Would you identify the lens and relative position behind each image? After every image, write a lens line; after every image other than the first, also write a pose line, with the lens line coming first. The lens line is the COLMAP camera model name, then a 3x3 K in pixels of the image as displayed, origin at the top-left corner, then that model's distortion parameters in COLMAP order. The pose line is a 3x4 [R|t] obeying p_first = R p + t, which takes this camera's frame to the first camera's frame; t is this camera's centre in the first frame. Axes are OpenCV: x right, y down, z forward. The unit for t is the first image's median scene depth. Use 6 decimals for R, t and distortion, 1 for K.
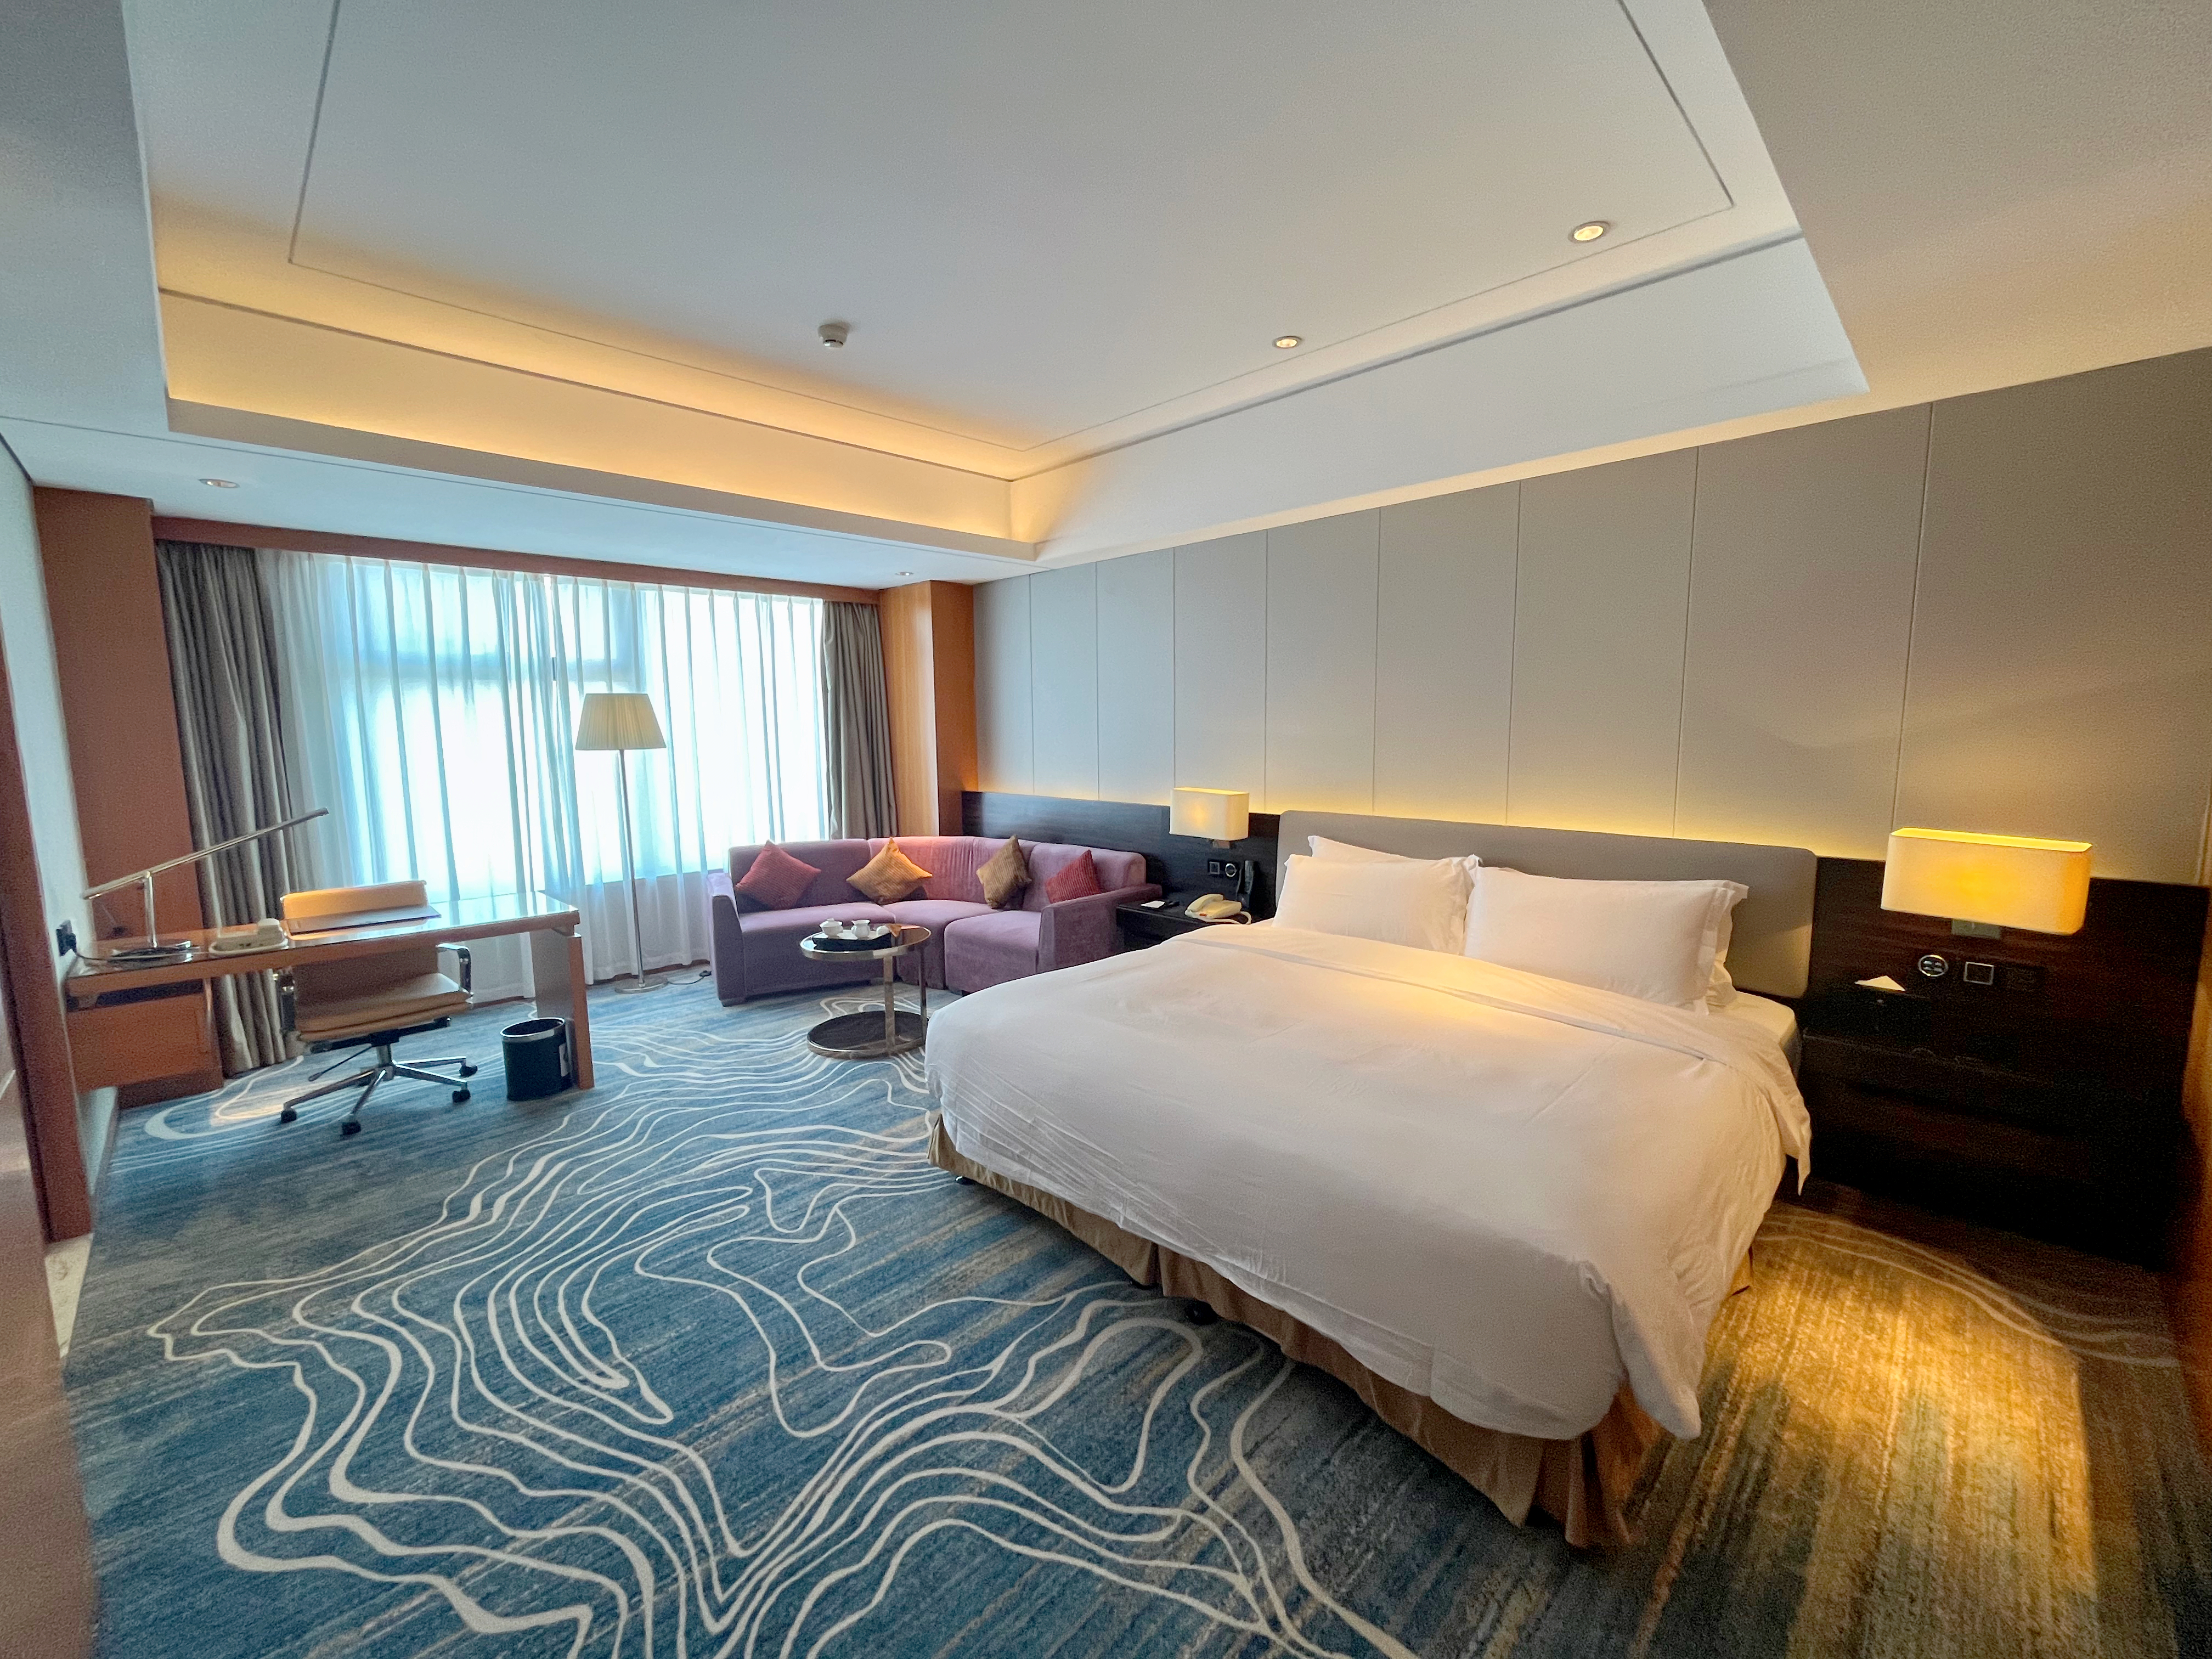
lens RADIAL K [[904.9, 0, 1105.7], [0, 904.9, 829.0], [0, 0, 1]] dist [-0.004500, 0.000451]
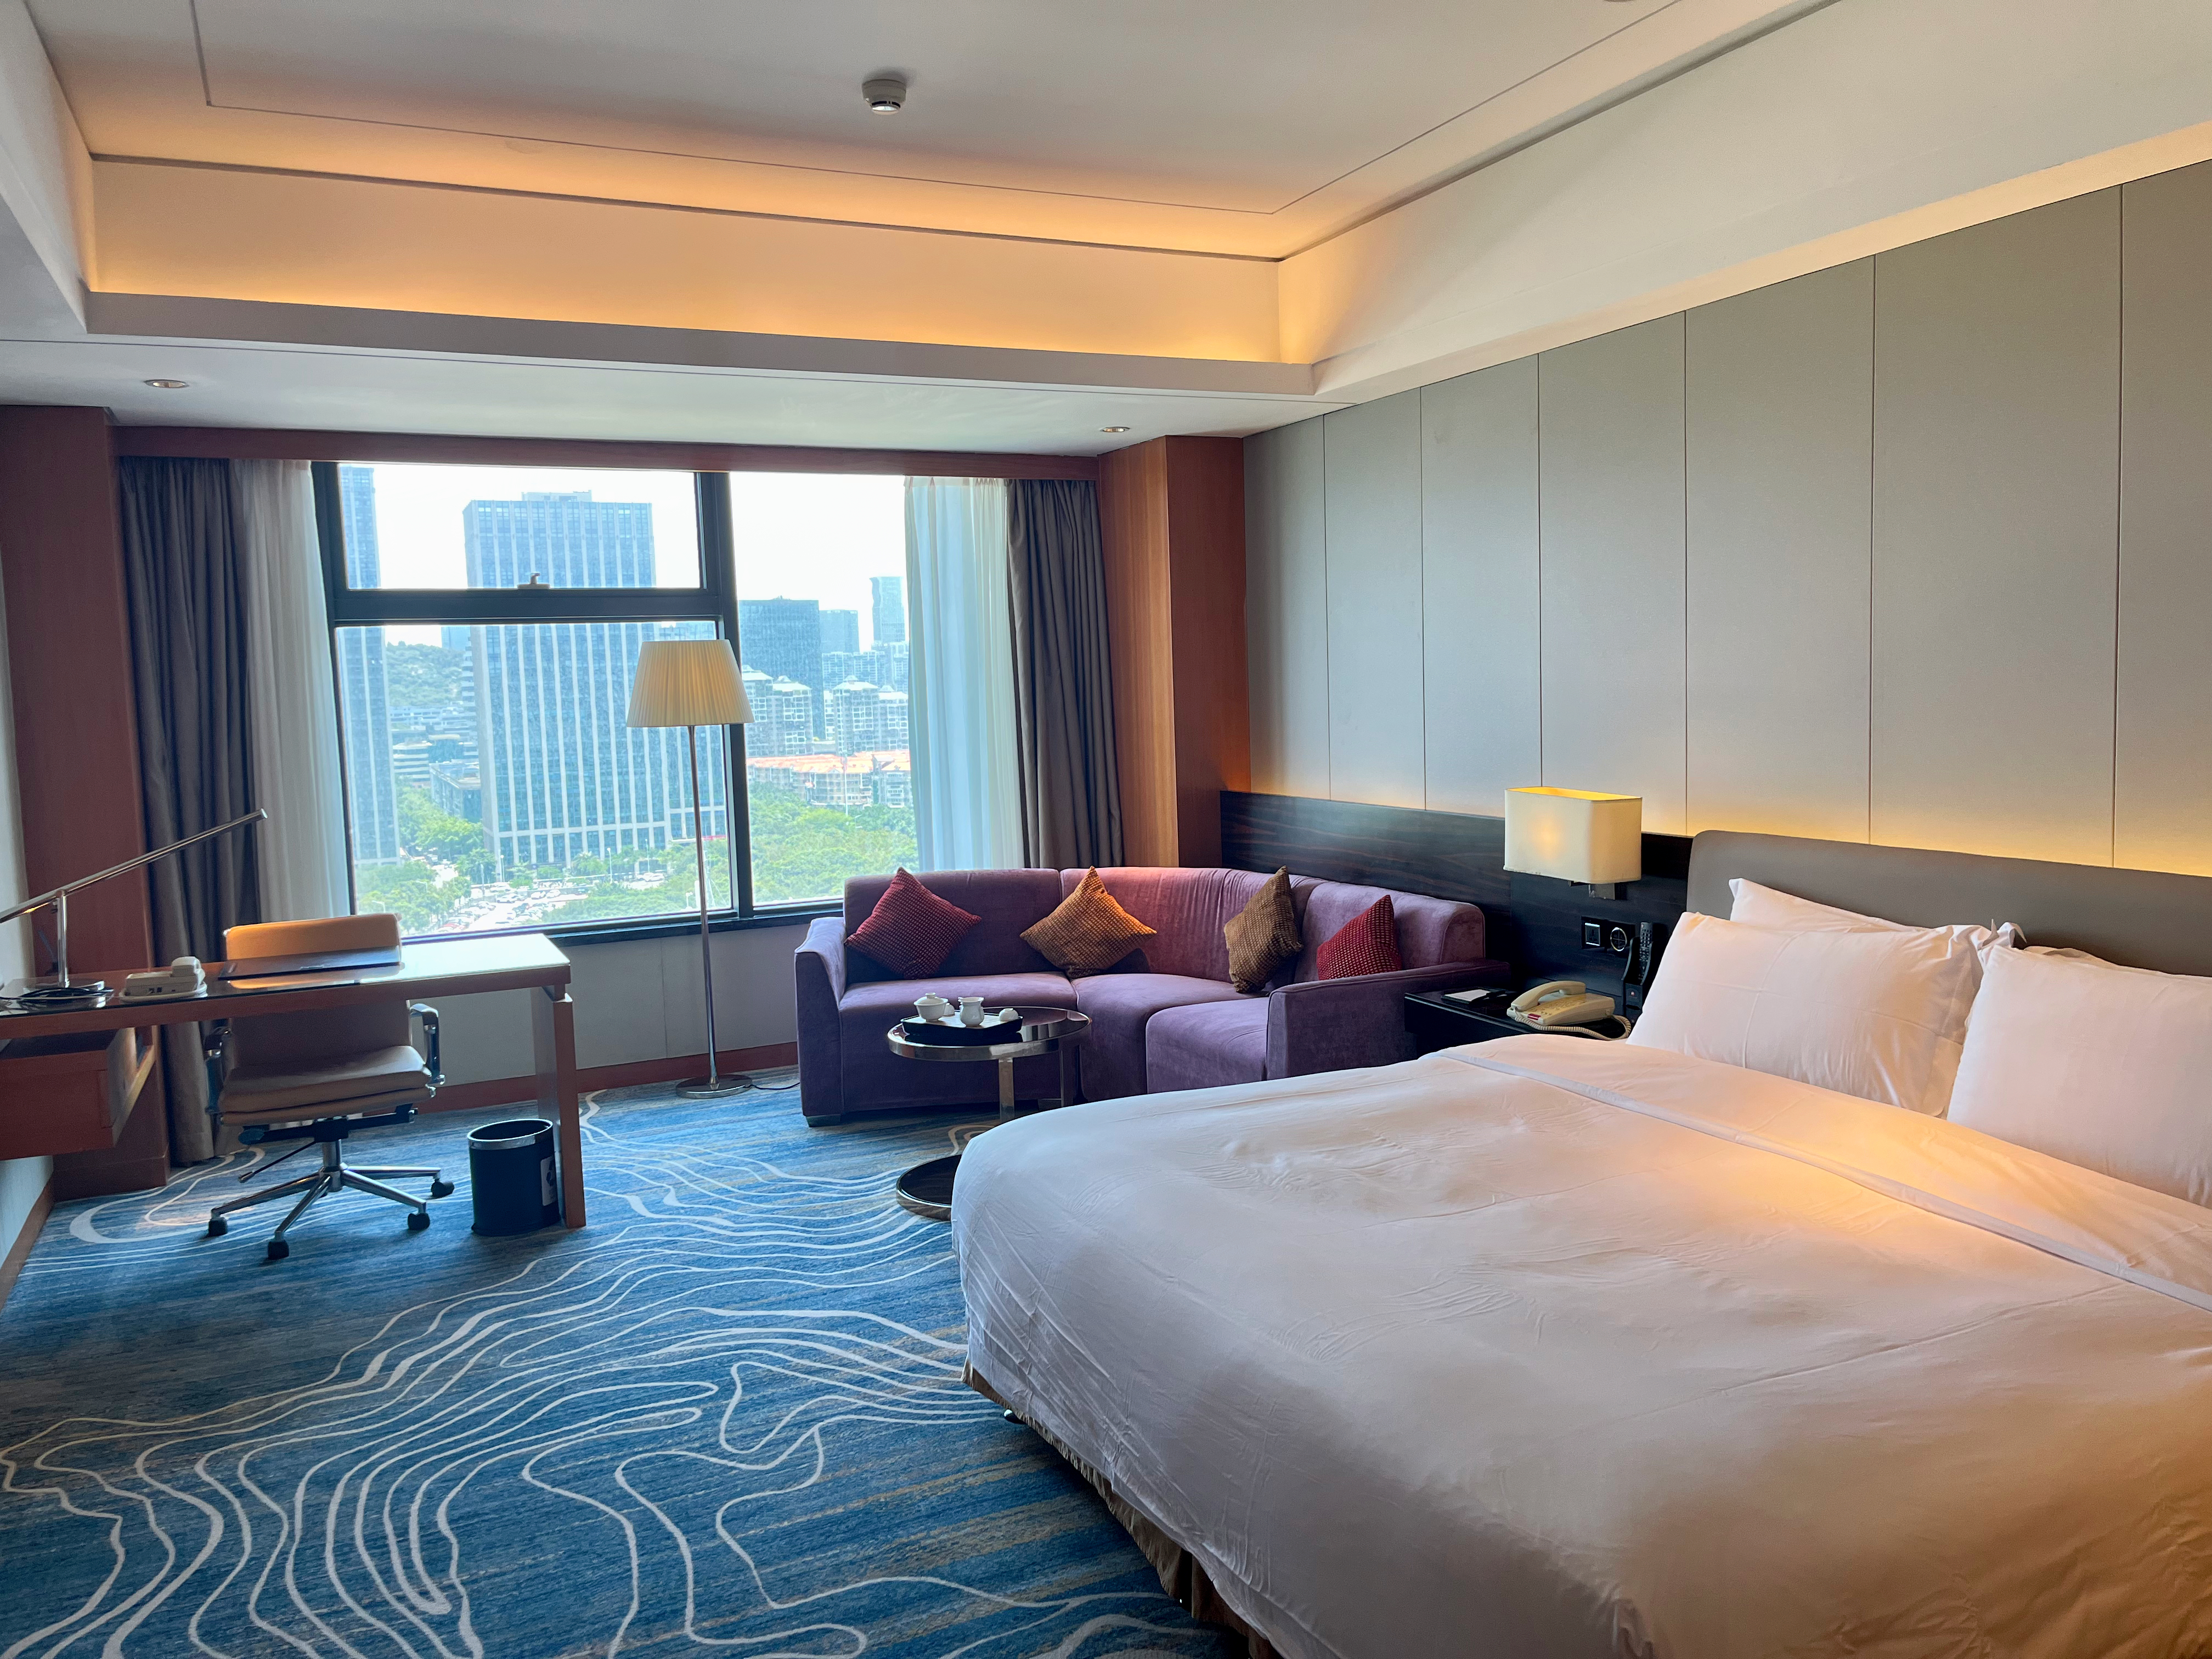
lens RADIAL K [[1673.0, 0, 1144.3], [0, 1673.0, 814.0], [0, 0, 1]] dist [0.067122, -0.086915]
pose [[0.944850, 0.009743, -0.327360, 0.360827], [-0.018217, 0.999573, -0.022828, -0.002139], [0.326998, 0.027532, 0.944624, -0.098180]]
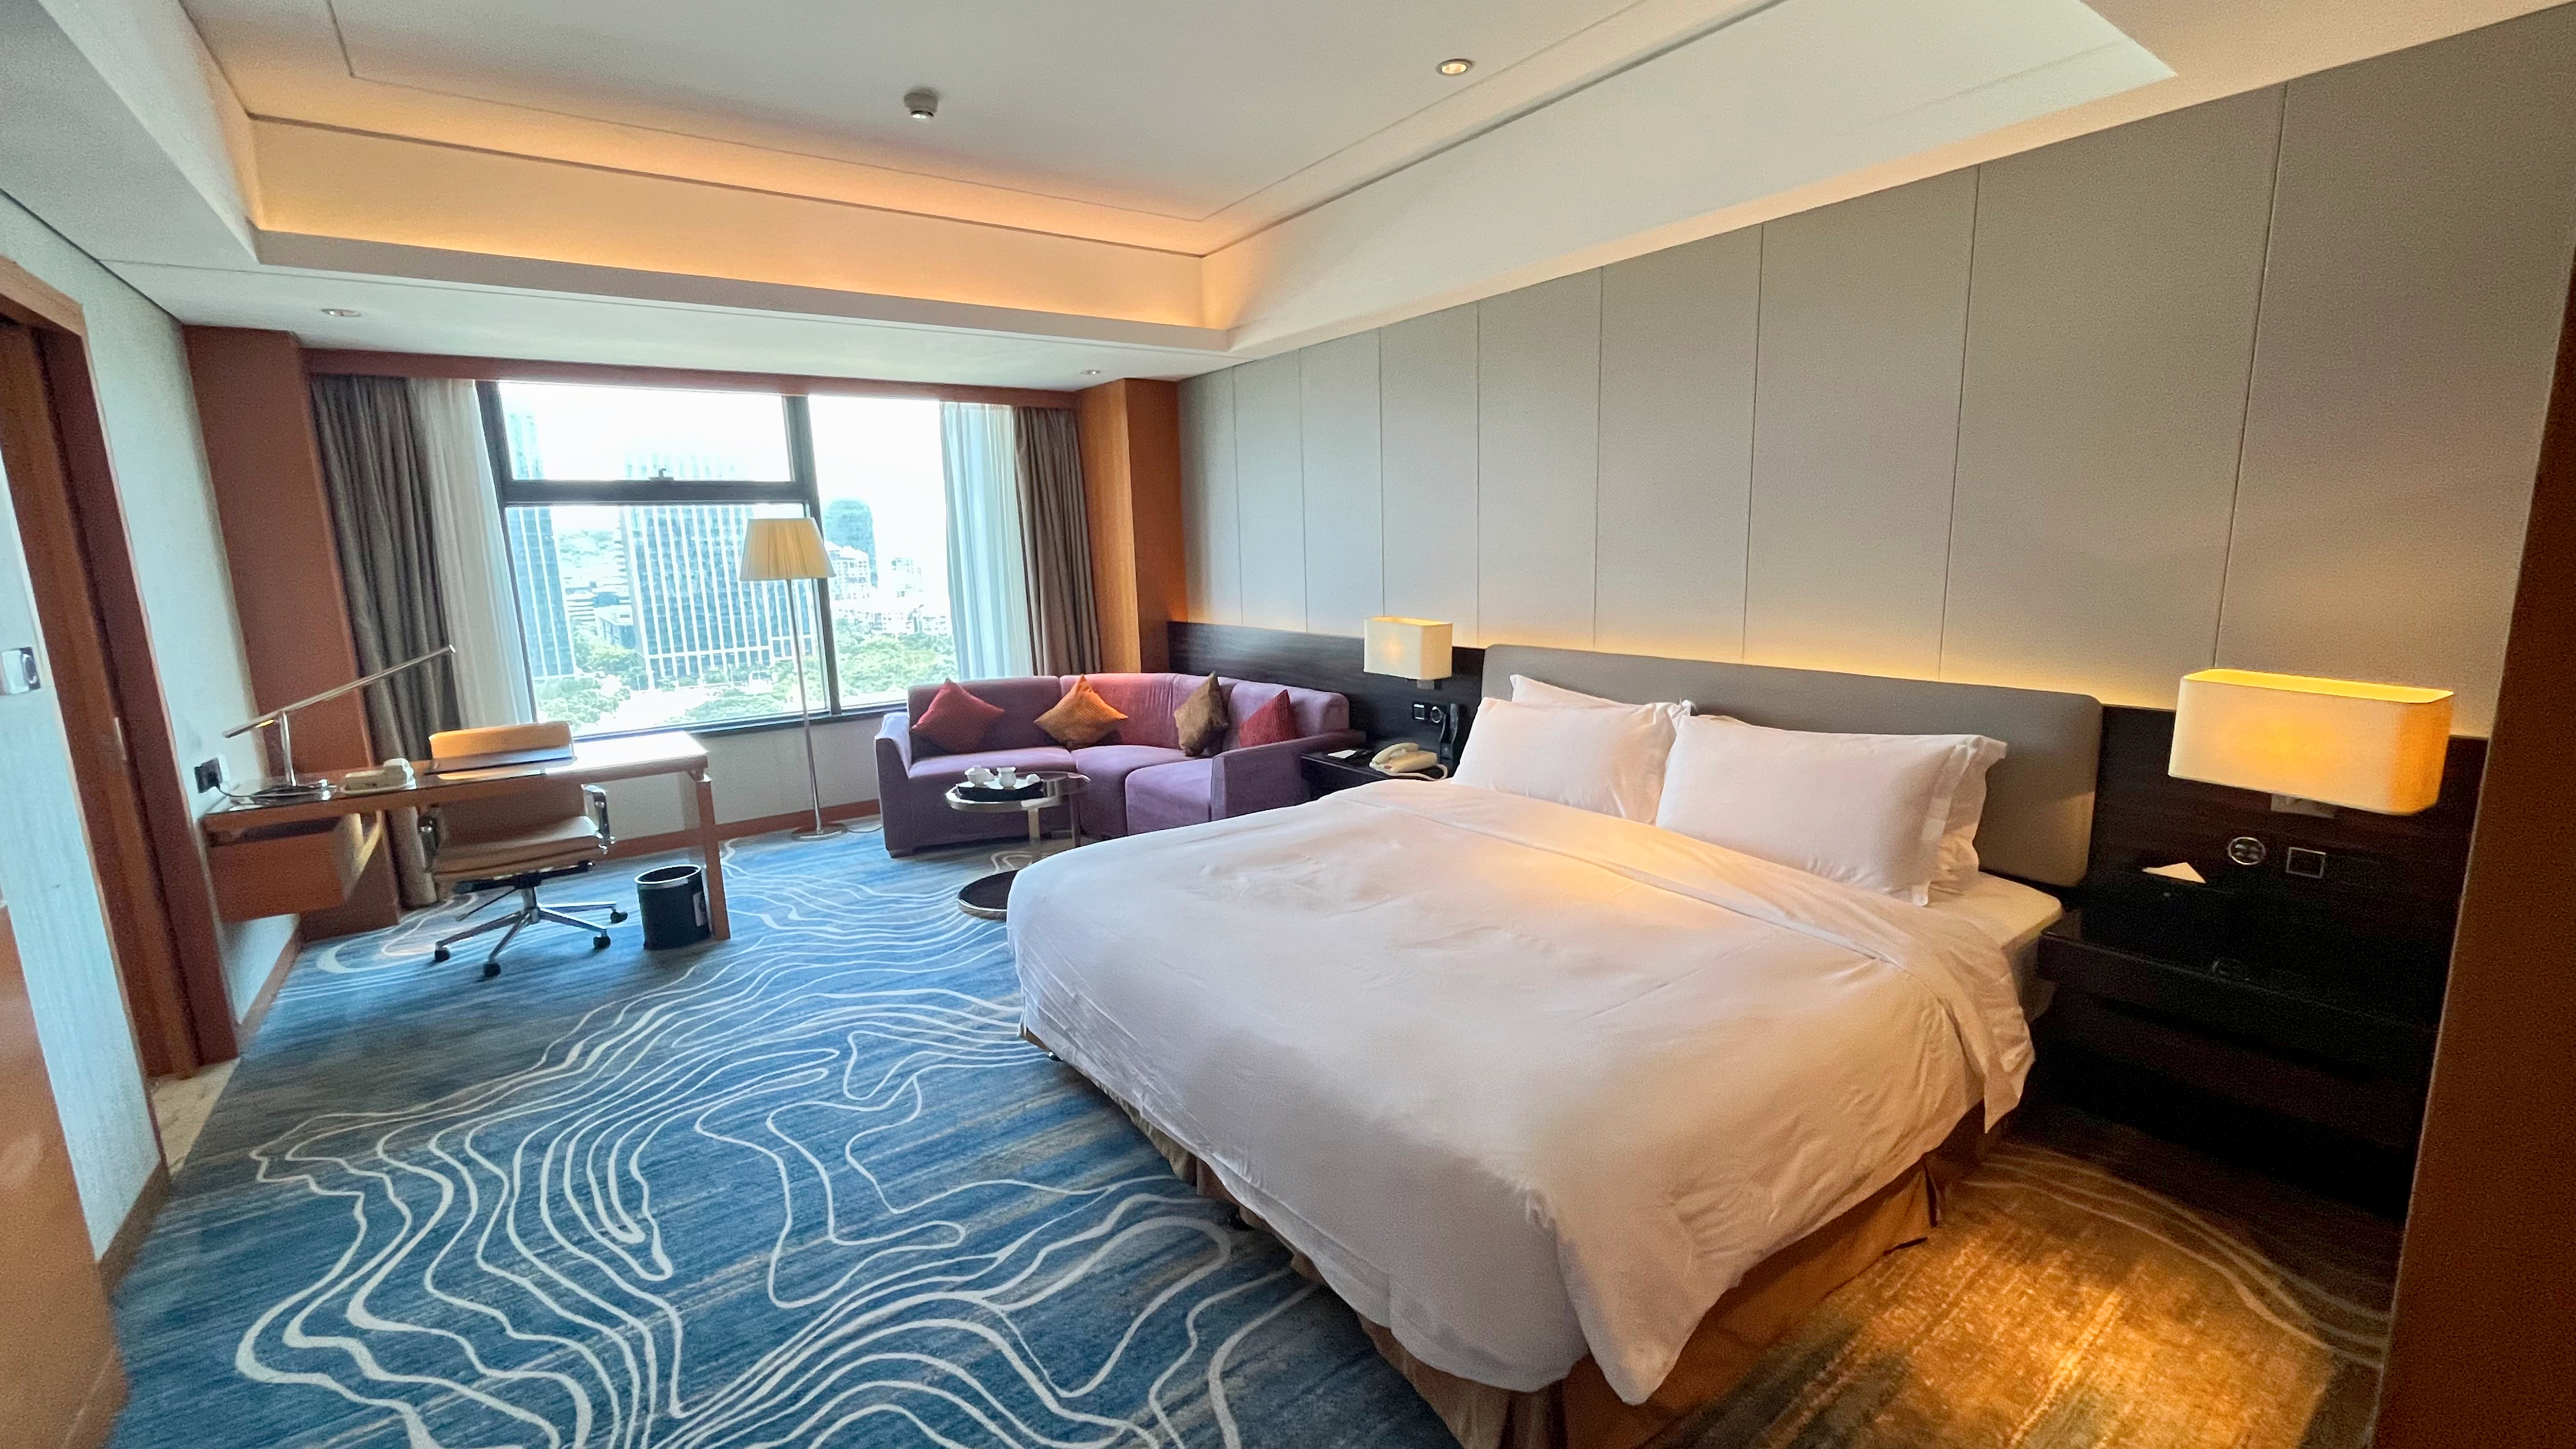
lens RADIAL K [[1055.3, 0, 1289.4], [0, 1055.3, 723.9], [0, 0, 1]] dist [-0.005396, 0.000917]
pose [[0.988226, 0.008409, -0.152770, 0.275679], [0.000809, 0.998188, 0.060174, -0.009427], [0.152999, -0.059589, 0.986428, 0.012262]]
